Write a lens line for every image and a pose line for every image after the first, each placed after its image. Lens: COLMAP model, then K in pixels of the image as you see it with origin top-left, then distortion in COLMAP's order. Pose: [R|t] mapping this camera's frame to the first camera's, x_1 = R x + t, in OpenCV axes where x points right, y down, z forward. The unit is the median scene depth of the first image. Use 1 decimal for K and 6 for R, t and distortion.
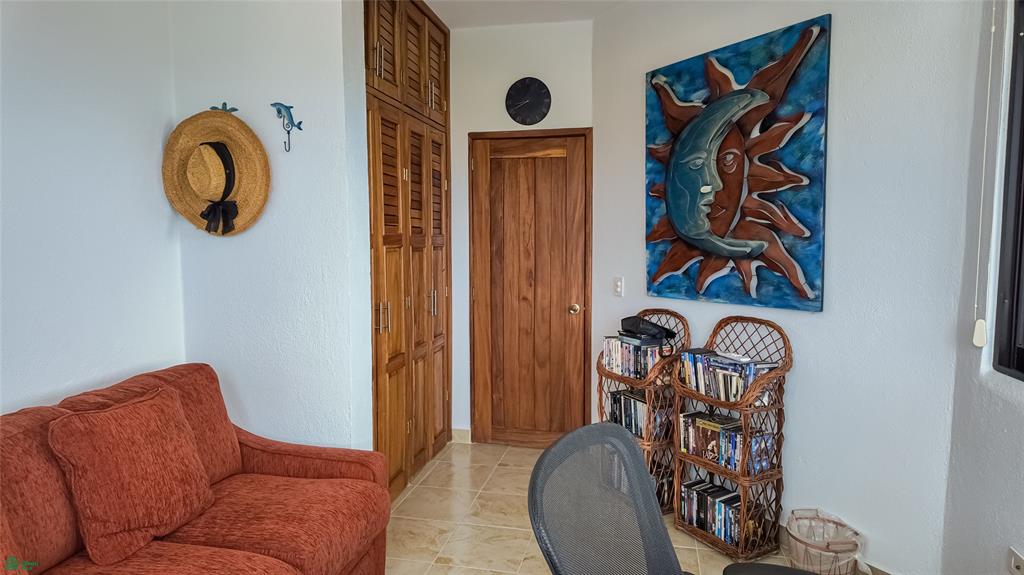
lens RADIAL K [[595.7, 0, 511.9], [0, 595.7, 286.2], [0, 0, 1]] dist [0.074774, -0.076871]
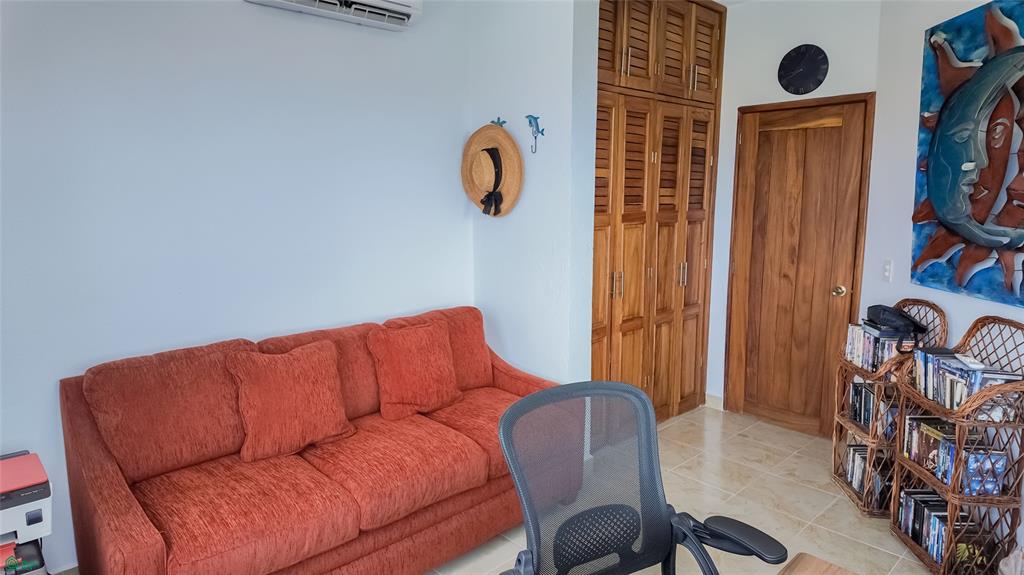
lens RADIAL K [[603.2, 0, 510.0], [0, 603.2, 285.2], [0, 0, 1]] dist [0.040117, -0.039600]
pose [[0.823892, 0.080694, -0.560973, 0.256106], [-0.041949, 0.995779, 0.081630, -0.032067], [0.565193, -0.043722, 0.823799, -0.088469]]
